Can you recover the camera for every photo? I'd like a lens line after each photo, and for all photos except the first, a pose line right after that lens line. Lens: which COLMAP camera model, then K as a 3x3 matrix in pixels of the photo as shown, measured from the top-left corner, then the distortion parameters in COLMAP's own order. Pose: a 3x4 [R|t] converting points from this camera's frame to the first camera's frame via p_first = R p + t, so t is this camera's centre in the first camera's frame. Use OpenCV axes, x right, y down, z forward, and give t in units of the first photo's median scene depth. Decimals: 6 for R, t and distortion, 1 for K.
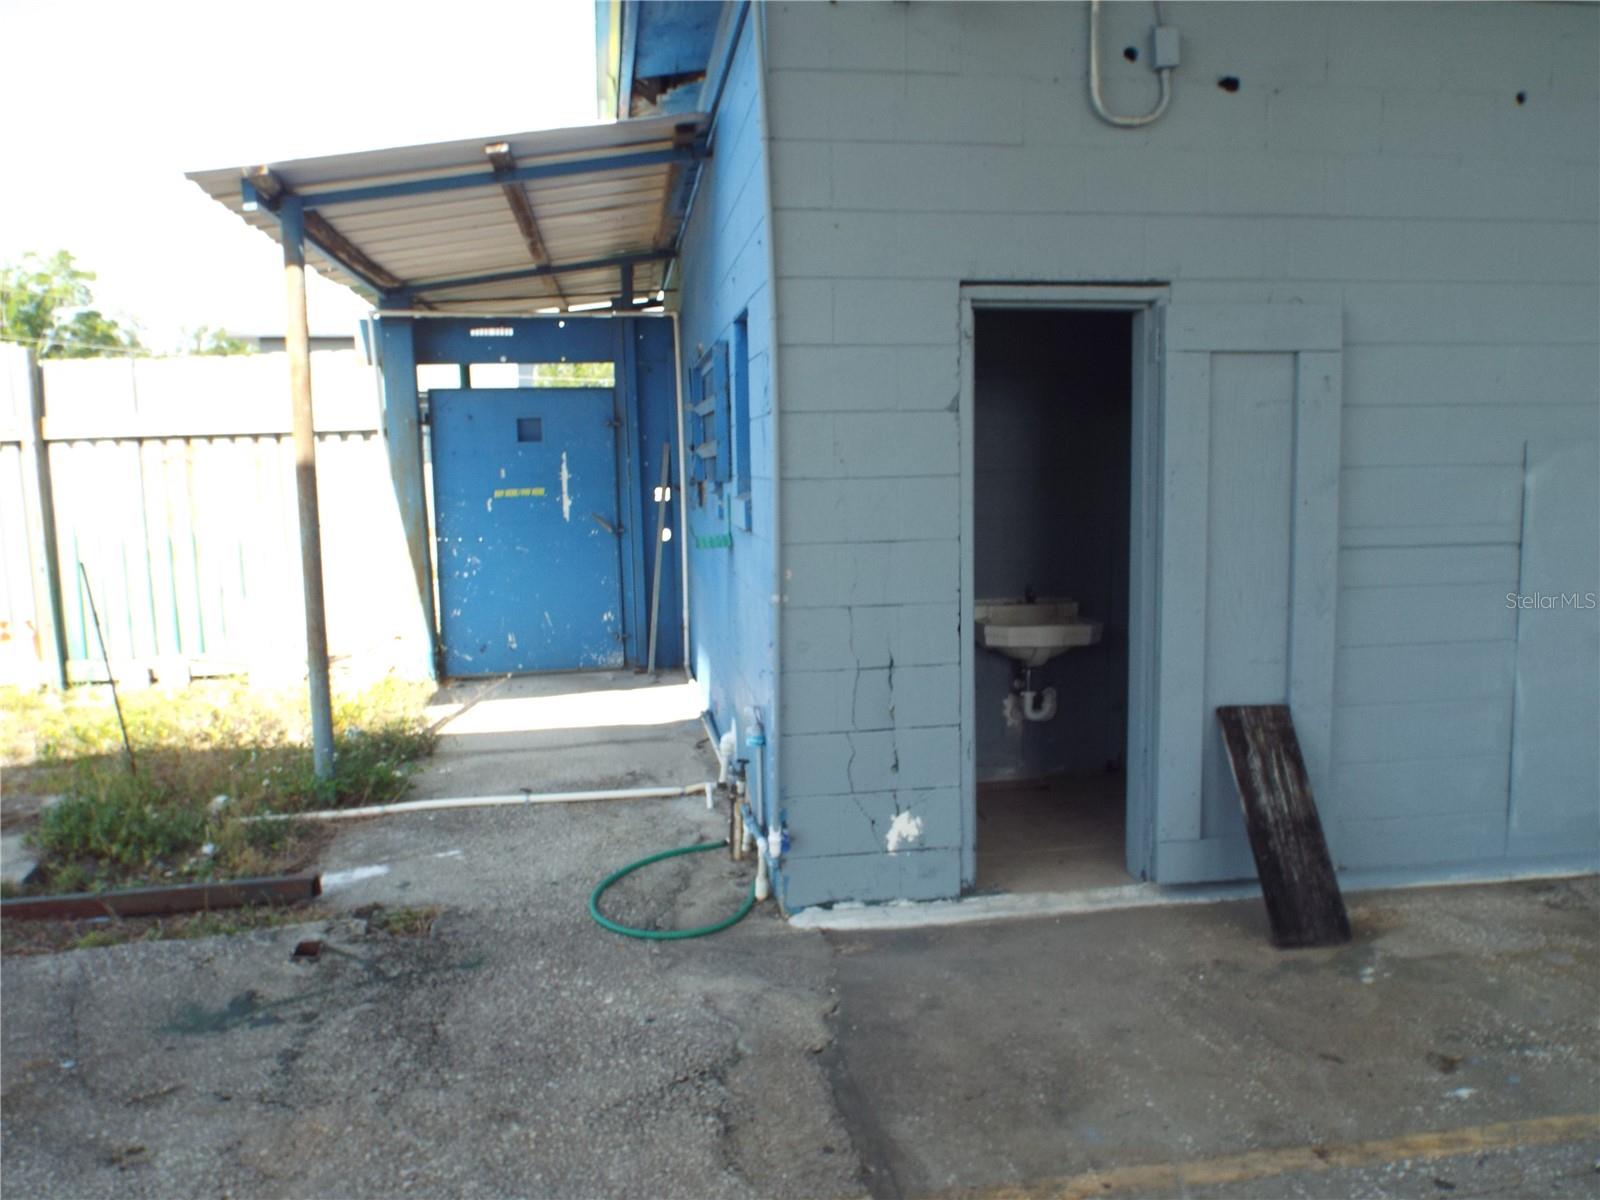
lens RADIAL K [[1197.9, 0, 798.8], [0, 1197.9, 601.8], [0, 0, 1]] dist [-0.009342, -0.006000]
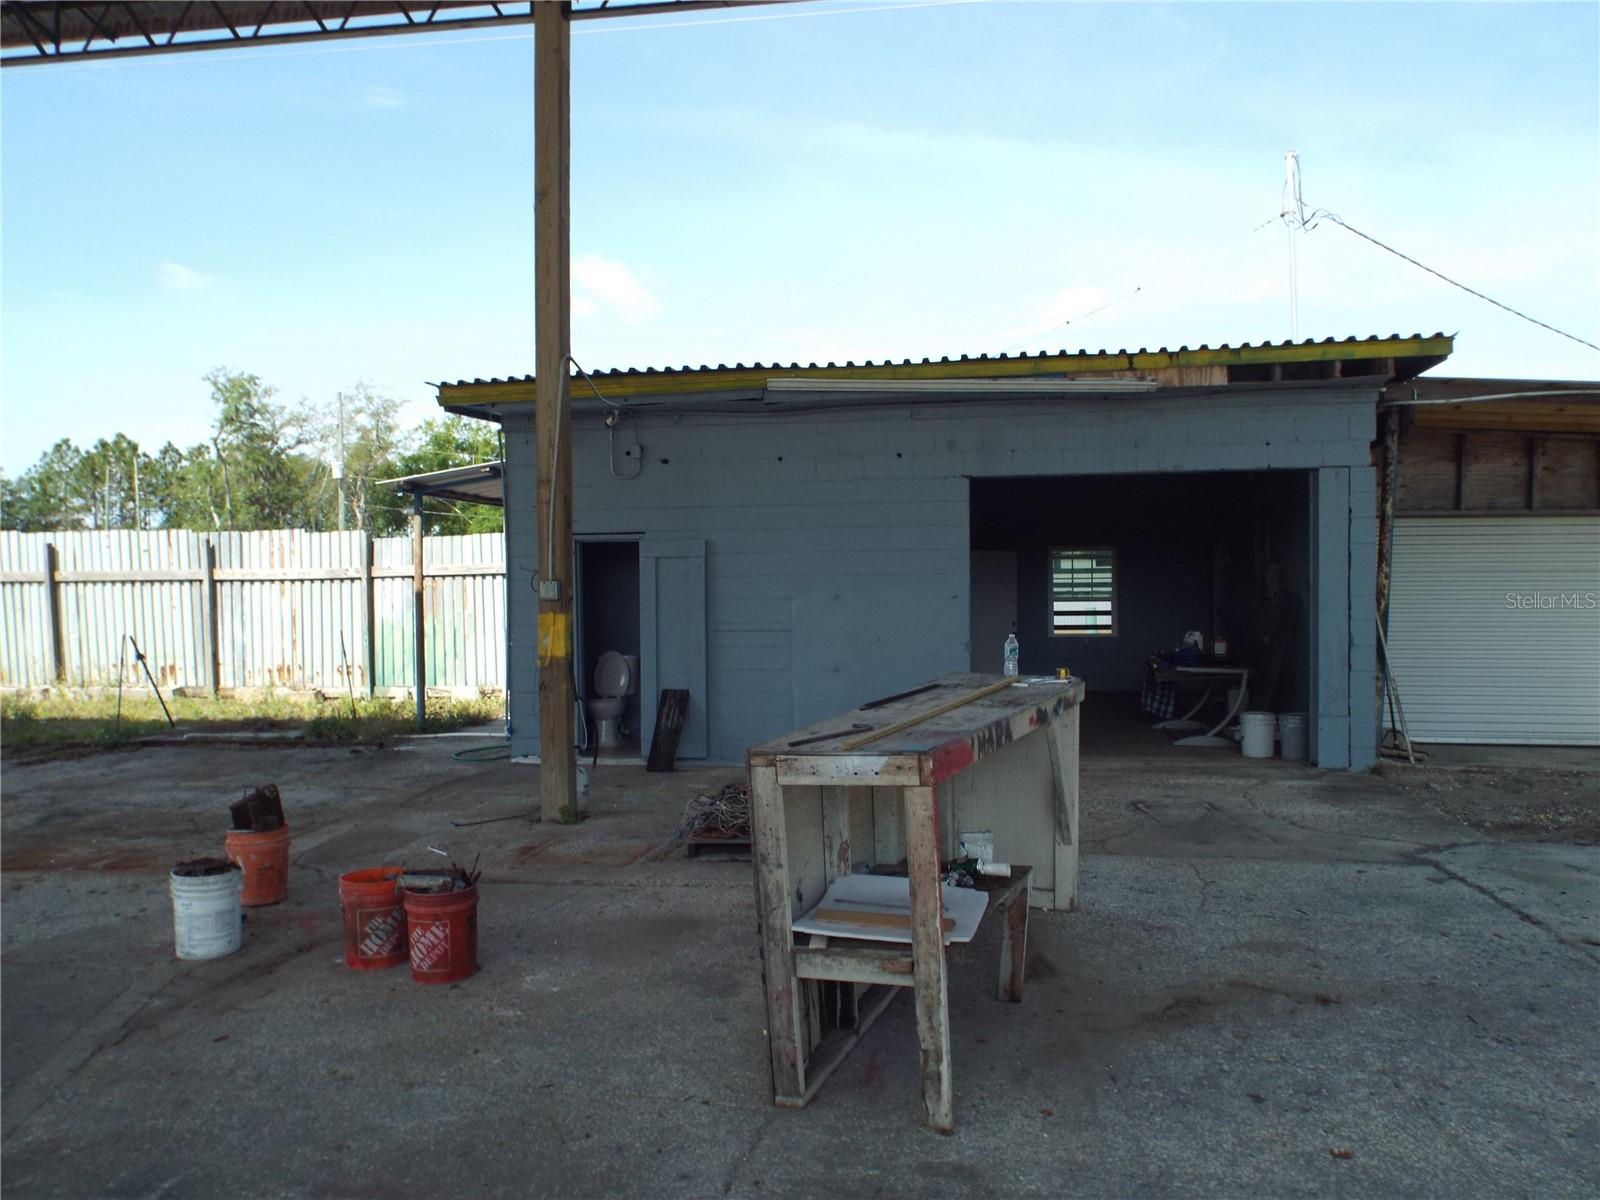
lens RADIAL K [[1197.9, 0, 800.8], [0, 1197.9, 603.0], [0, 0, 1]] dist [-0.009342, -0.006000]
pose [[0.945320, 0.011443, -0.325943, 1.467726], [-0.041889, 0.995367, -0.086543, 0.110733], [0.323443, 0.095464, 0.941420, -1.381485]]
